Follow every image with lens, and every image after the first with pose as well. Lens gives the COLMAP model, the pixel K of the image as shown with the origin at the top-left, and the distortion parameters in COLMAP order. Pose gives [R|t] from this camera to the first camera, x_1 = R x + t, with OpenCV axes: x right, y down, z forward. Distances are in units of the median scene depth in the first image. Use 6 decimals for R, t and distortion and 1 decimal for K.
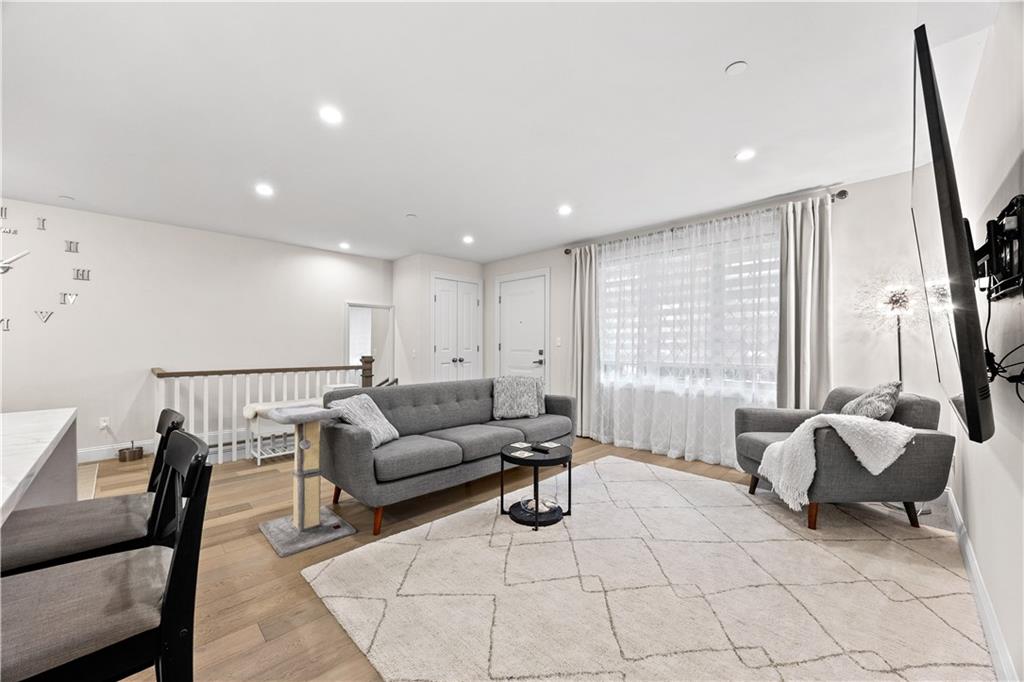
lens RADIAL K [[394.6, 0, 500.4], [0, 394.6, 342.7], [0, 0, 1]] dist [0.000354, 0.000766]
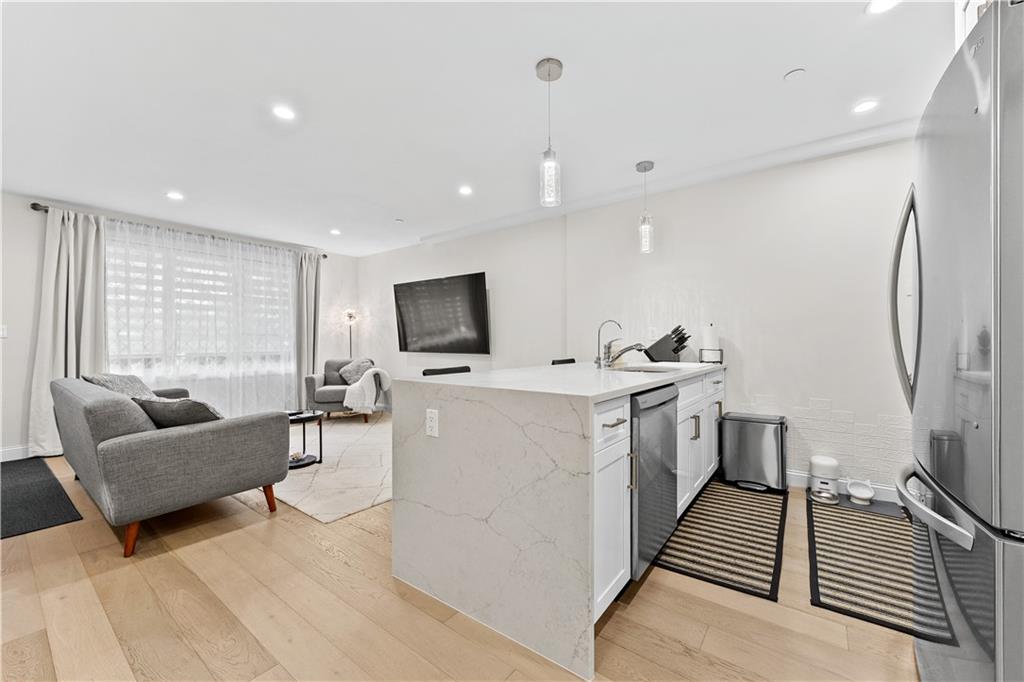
lens RADIAL K [[394.6, 0, 525.3], [0, 394.6, 338.1], [0, 0, 1]] dist [0.000354, 0.000766]
pose [[-0.180150, 0.007682, 0.983609, -0.853026], [-0.002519, 0.999963, -0.008271, 0.015843], [-0.983636, -0.003968, -0.180124, 0.305885]]
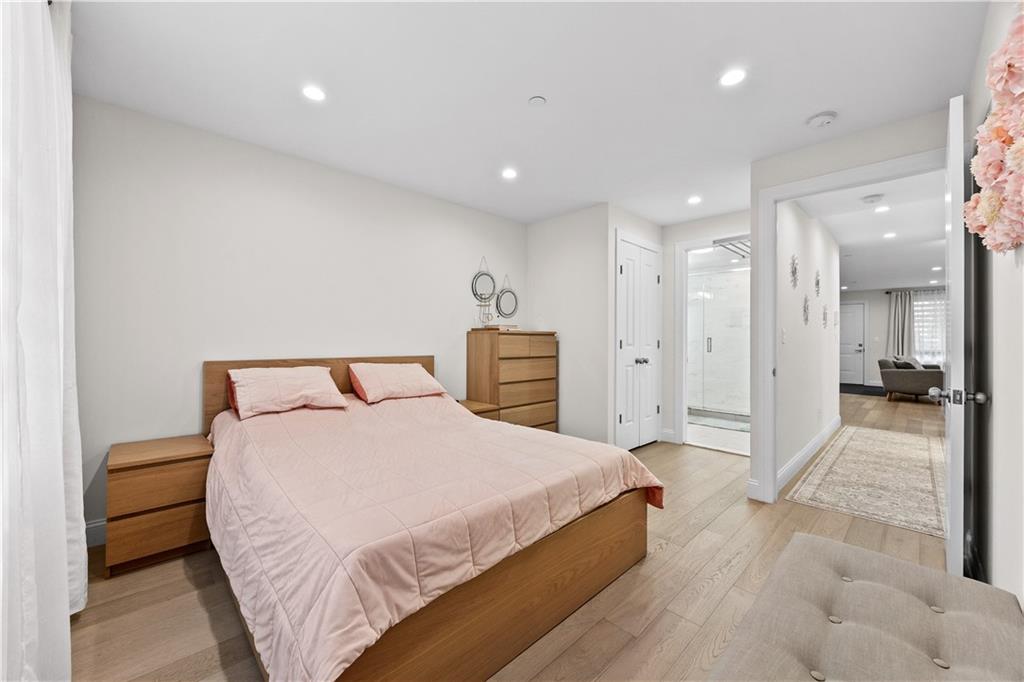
lens RADIAL K [[379.6, 0, 513.2], [0, 379.6, 342.8], [0, 0, 1]] dist [0.001242, 0.000101]
pose [[0.999960, 0.002664, -0.008488, -1.999860], [-0.002556, 0.999916, 0.012712, -0.006900], [0.008521, -0.012689, 0.999883, -1.064298]]
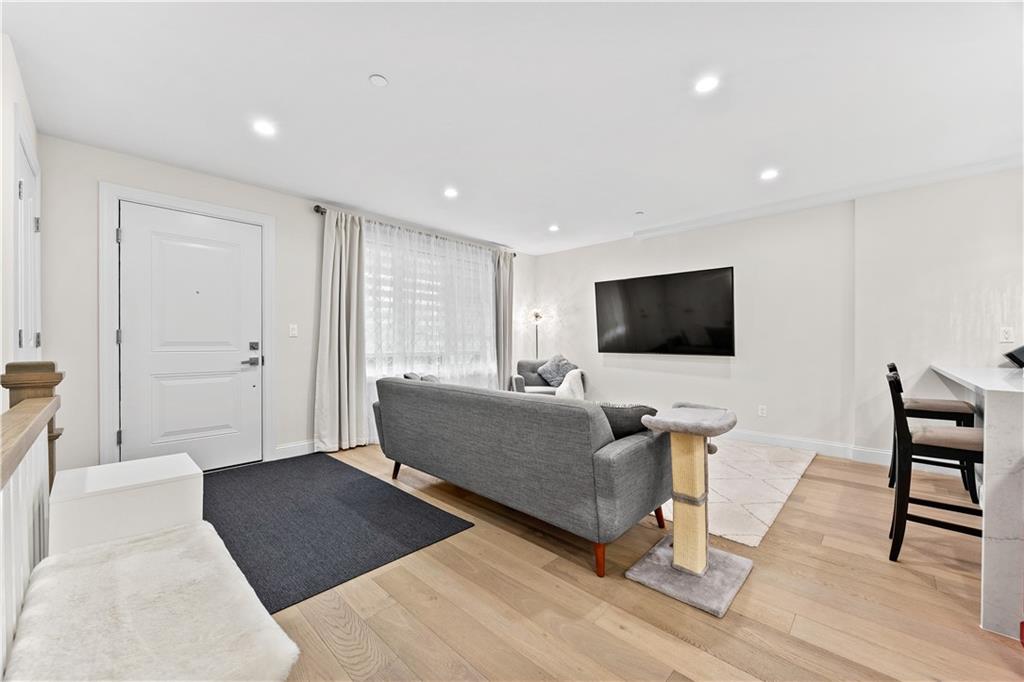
lens RADIAL K [[394.6, 0, 525.7], [0, 394.6, 341.4], [0, 0, 1]] dist [0.000354, 0.000766]
pose [[-0.069101, 0.000718, 0.997609, -0.724545], [-0.007708, 0.999970, -0.001253, 0.018674], [-0.997580, -0.007776, -0.069093, 0.808792]]
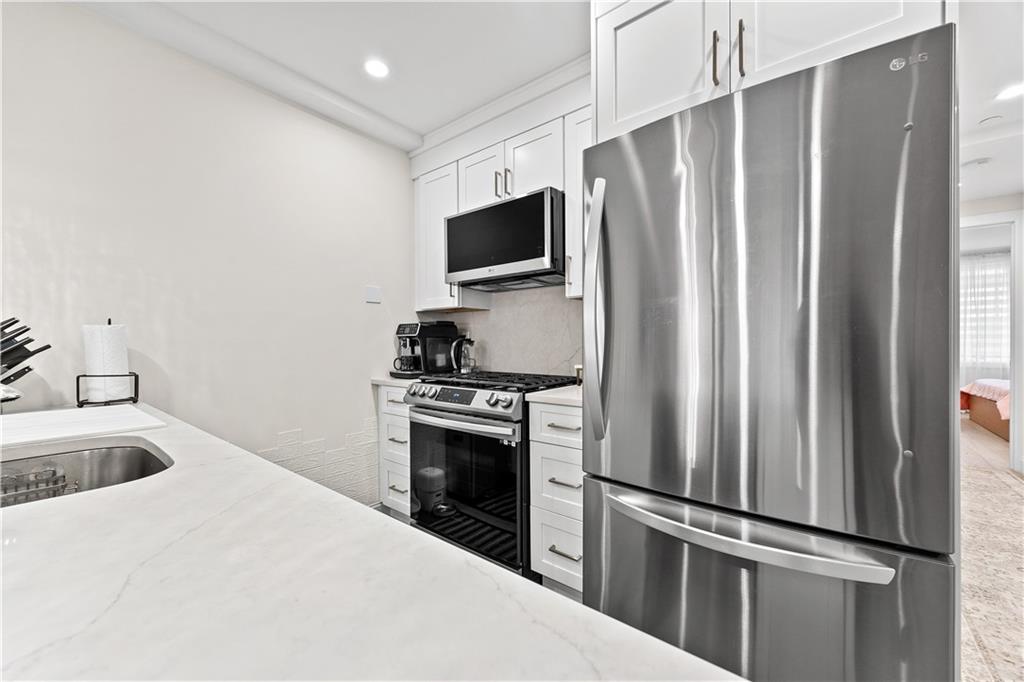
lens RADIAL K [[394.6, 0, 505.4], [0, 394.6, 339.5], [0, 0, 1]] dist [0.000354, 0.000766]
pose [[-0.993998, -0.002407, -0.109372, -0.473863], [-0.001343, 0.999951, -0.009806, 0.001319], [0.109391, -0.009600, -0.993952, 0.202567]]
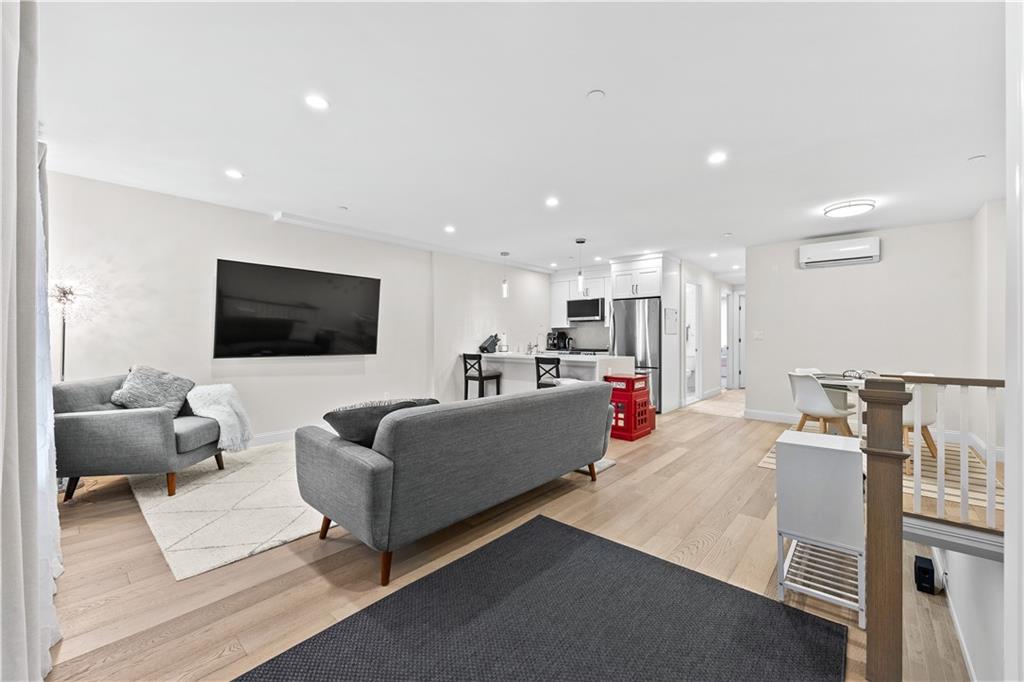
lens RADIAL K [[394.6, 0, 516.9], [0, 394.6, 339.3], [0, 0, 1]] dist [0.000354, 0.000766]
pose [[-0.997065, -0.002523, -0.076515, -0.078812], [-0.002213, 0.999989, -0.004133, 0.009877], [0.076525, -0.003951, -0.997060, 1.446711]]
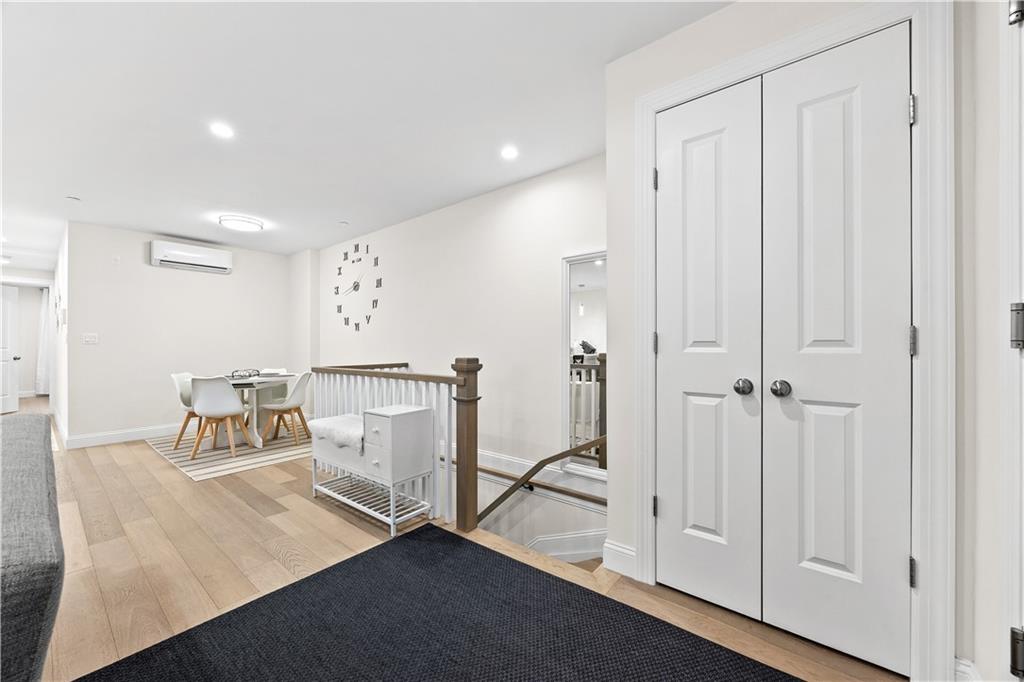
lens RADIAL K [[394.6, 0, 507.7], [0, 394.6, 345.3], [0, 0, 1]] dist [0.000354, 0.000766]
pose [[0.106536, -0.005898, -0.994291, 0.157389], [0.010385, 0.999934, -0.004818, 0.024882], [0.994255, -0.009812, 0.106591, 1.162329]]
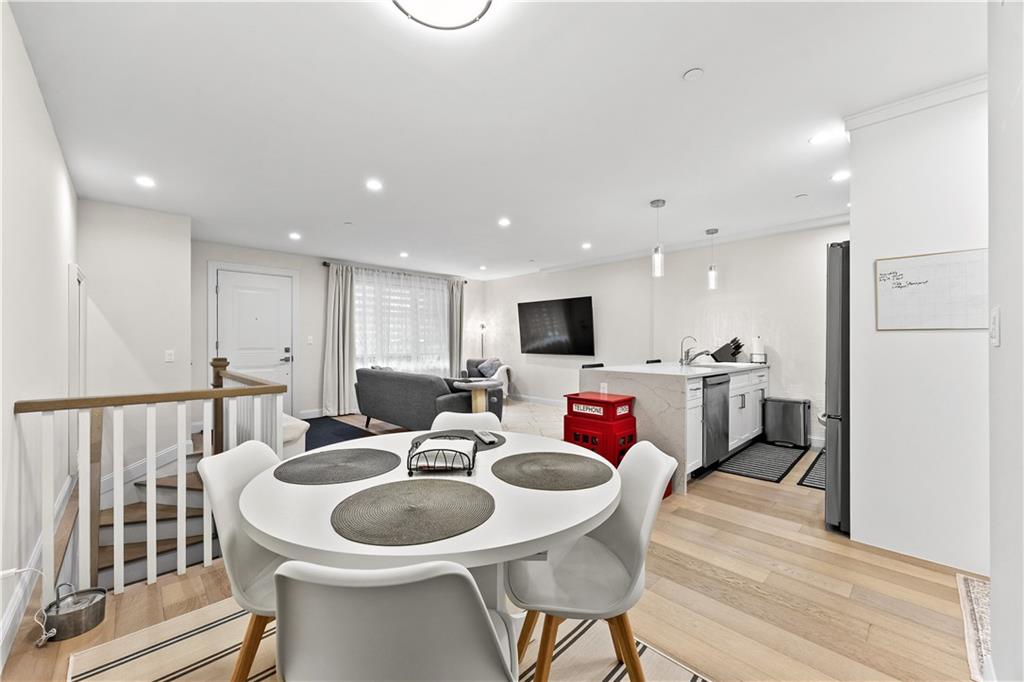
lens RADIAL K [[394.6, 0, 531.8], [0, 394.6, 341.5], [0, 0, 1]] dist [0.000354, 0.000766]
pose [[-0.043320, -0.003476, 0.999055, -1.279403], [-0.005784, 0.999978, 0.003229, -0.006013], [-0.999044, -0.005639, -0.043340, 0.518101]]
